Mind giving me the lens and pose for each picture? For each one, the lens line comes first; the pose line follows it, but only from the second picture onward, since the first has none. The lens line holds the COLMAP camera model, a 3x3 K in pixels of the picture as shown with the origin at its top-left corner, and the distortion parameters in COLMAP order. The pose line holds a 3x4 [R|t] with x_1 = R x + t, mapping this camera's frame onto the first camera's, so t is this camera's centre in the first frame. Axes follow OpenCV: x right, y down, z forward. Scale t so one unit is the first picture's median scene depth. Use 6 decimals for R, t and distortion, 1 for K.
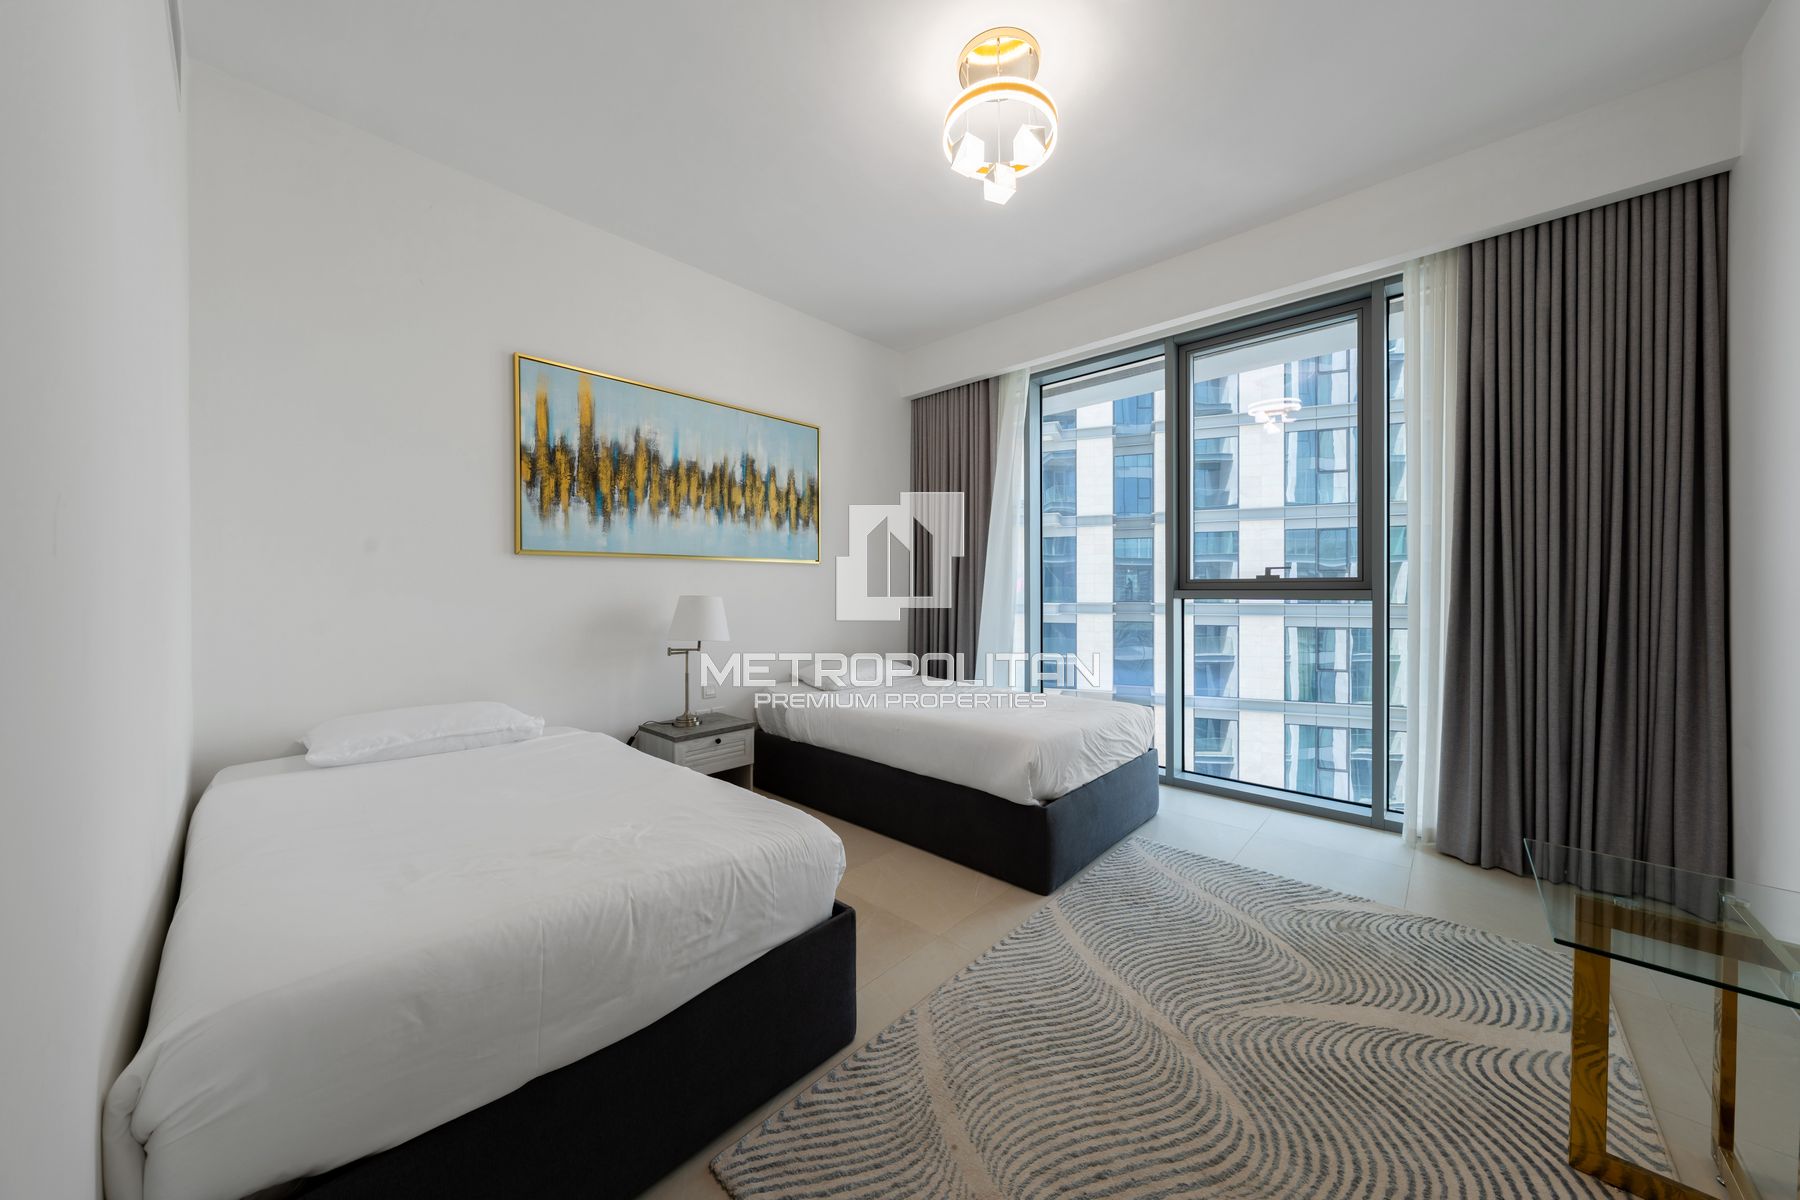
lens RADIAL K [[613.6, 0, 900.0], [0, 613.6, 600.0], [0, 0, 1]] dist [0.000936, 0.000029]
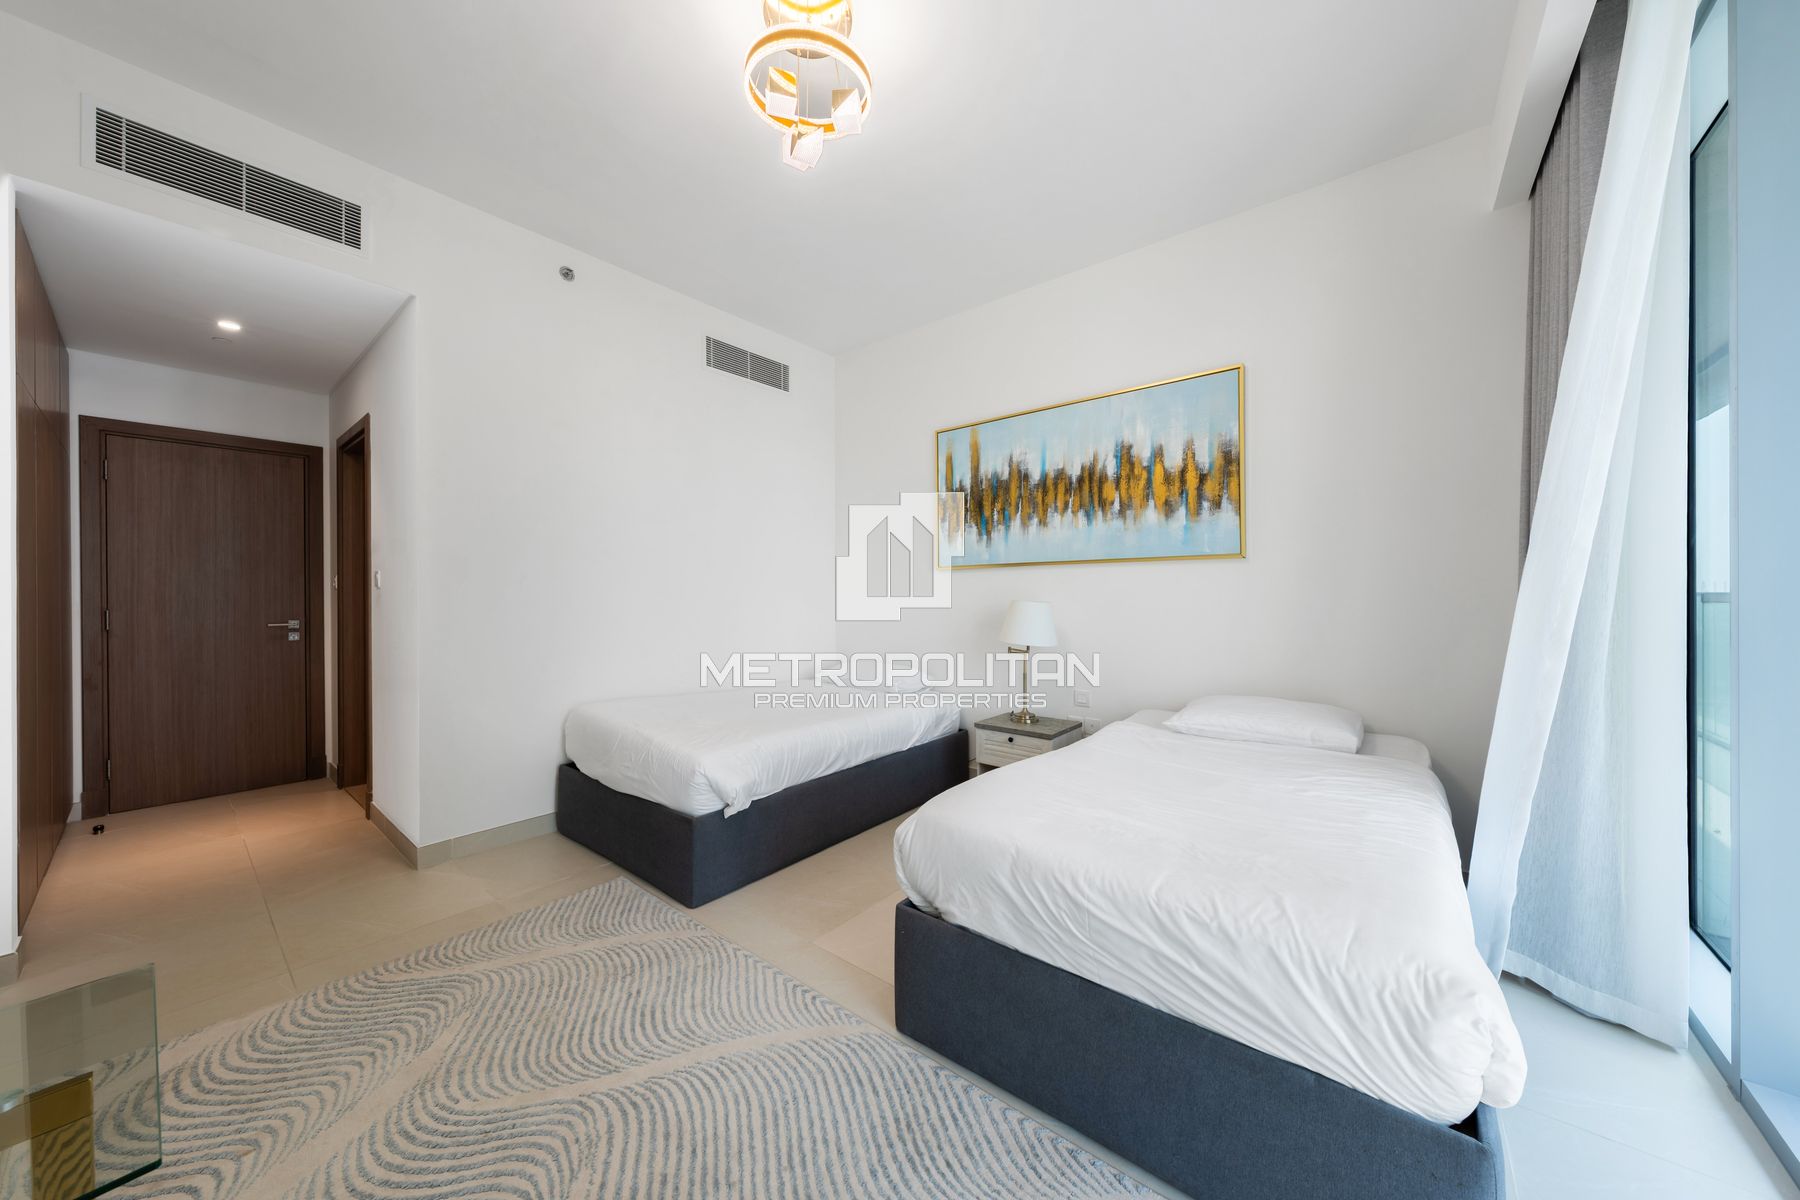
lens RADIAL K [[606.2, 0, 903.1], [0, 606.2, 591.5], [0, 0, 1]] dist [0.000941, 0.000071]
pose [[0.059671, 0.011013, -0.998157, 0.653662], [-0.003683, 0.999935, 0.010812, -0.029236], [0.998211, 0.003031, 0.059708, 0.663266]]
